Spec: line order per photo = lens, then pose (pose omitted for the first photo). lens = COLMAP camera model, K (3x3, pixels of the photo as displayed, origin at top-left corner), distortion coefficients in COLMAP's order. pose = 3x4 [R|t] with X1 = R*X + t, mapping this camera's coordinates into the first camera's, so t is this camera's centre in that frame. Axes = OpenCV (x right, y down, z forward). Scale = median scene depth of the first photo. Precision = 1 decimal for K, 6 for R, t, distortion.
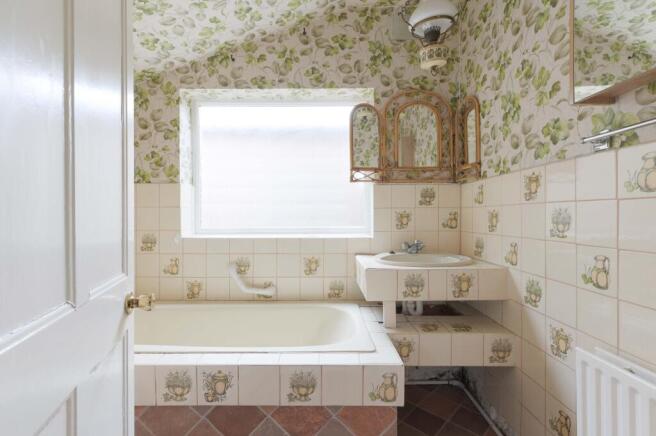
lens RADIAL K [[319.0, 0, 328.0], [0, 319.0, 218.0], [0, 0, 1]] dist [0.000953, 0.000055]
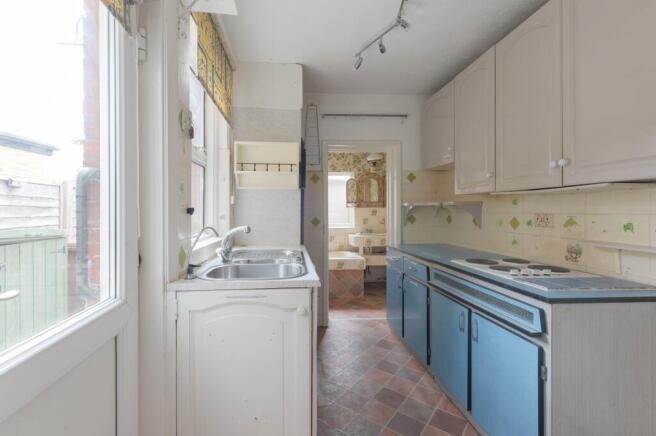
lens RADIAL K [[293.7, 0, 328.0], [0, 293.7, 218.0], [0, 0, 1]] dist [0.000253, -0.000044]
pose [[0.994683, -0.004509, 0.102884, -0.342923], [0.003734, 0.999963, 0.007719, -0.041092], [-0.102915, -0.007294, 0.994663, -1.473373]]
